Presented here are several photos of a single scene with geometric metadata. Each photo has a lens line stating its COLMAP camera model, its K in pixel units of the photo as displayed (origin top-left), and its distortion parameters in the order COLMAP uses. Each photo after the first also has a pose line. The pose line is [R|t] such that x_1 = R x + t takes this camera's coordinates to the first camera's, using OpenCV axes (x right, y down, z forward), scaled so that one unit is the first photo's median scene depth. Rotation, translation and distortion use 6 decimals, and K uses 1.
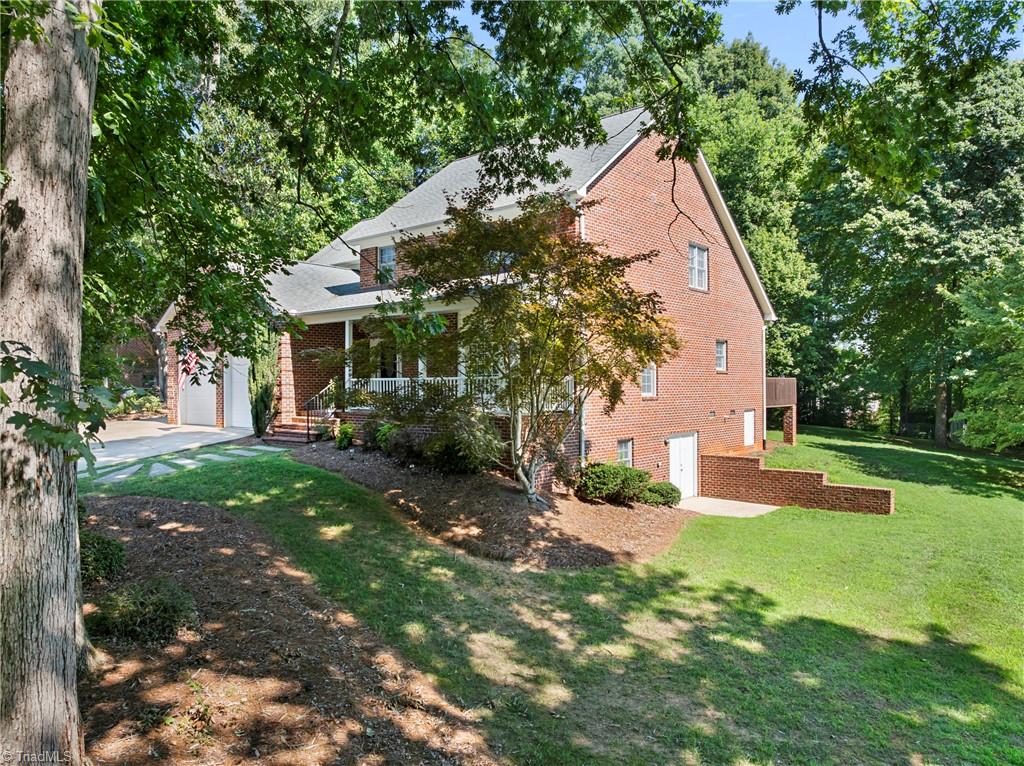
lens RADIAL K [[712.6, 0, 512.0], [0, 712.6, 383.0], [0, 0, 1]] dist [-0.052283, 0.027262]
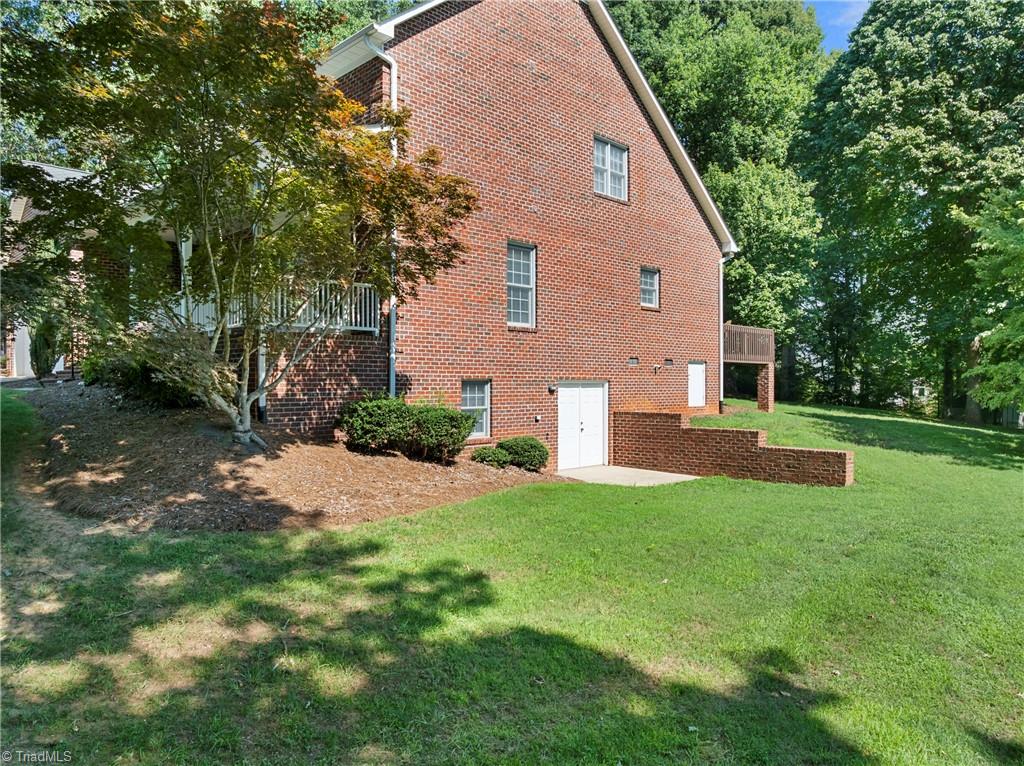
lens RADIAL K [[712.6, 0, 512.0], [0, 712.6, 383.0], [0, 0, 1]] dist [-0.052283, 0.027262]
pose [[0.996881, 0.002686, -0.078879, 0.217415], [-0.002538, 0.999995, 0.001971, 0.069000], [0.078884, -0.001765, 0.996882, 0.220607]]
